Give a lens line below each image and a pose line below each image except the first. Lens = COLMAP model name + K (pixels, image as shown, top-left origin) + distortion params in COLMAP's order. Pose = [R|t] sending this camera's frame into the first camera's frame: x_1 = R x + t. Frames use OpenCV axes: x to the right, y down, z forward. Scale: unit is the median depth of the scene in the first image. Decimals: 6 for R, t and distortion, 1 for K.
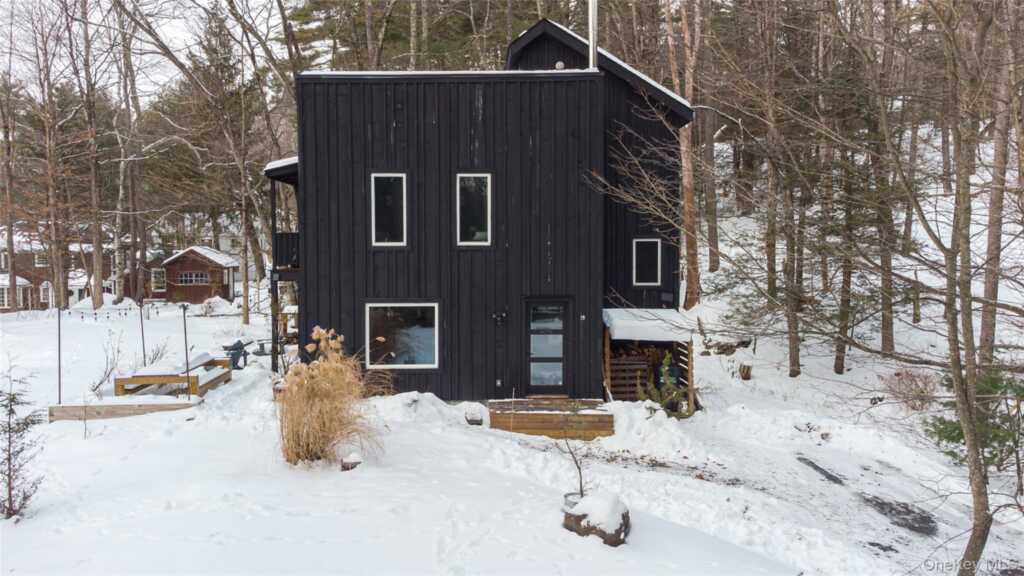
lens RADIAL K [[784.2, 0, 508.5], [0, 784.2, 268.0], [0, 0, 1]] dist [0.062885, 0.000679]
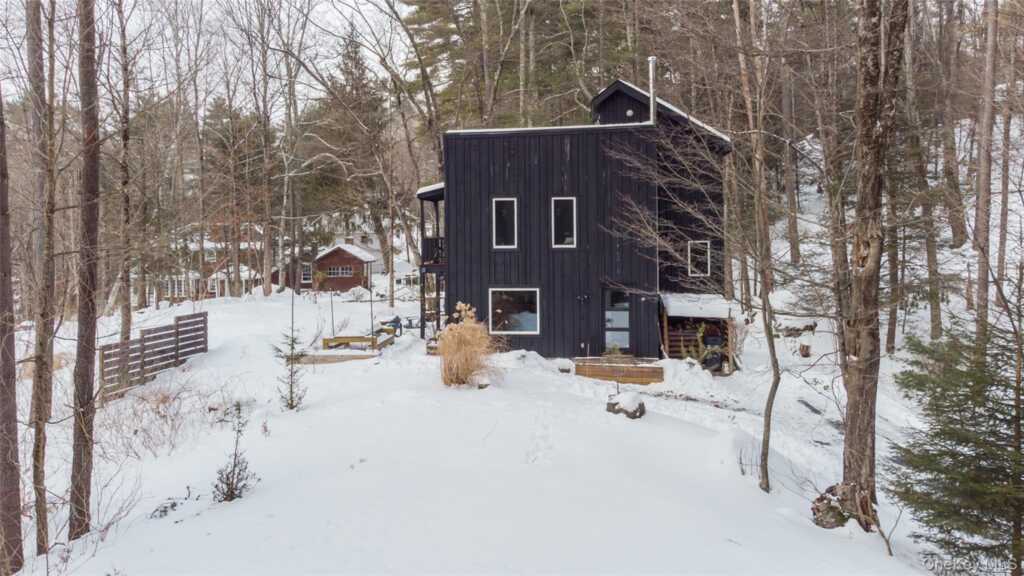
lens RADIAL K [[729.2, 0, 512.0], [0, 729.2, 288.0], [0, 0, 1]] dist [-0.002522, -0.000343]
pose [[0.990921, 0.001858, -0.134435, 0.036928], [0.003037, 0.999340, 0.036193, -0.003227], [0.134414, -0.036272, 0.990261, -0.296651]]
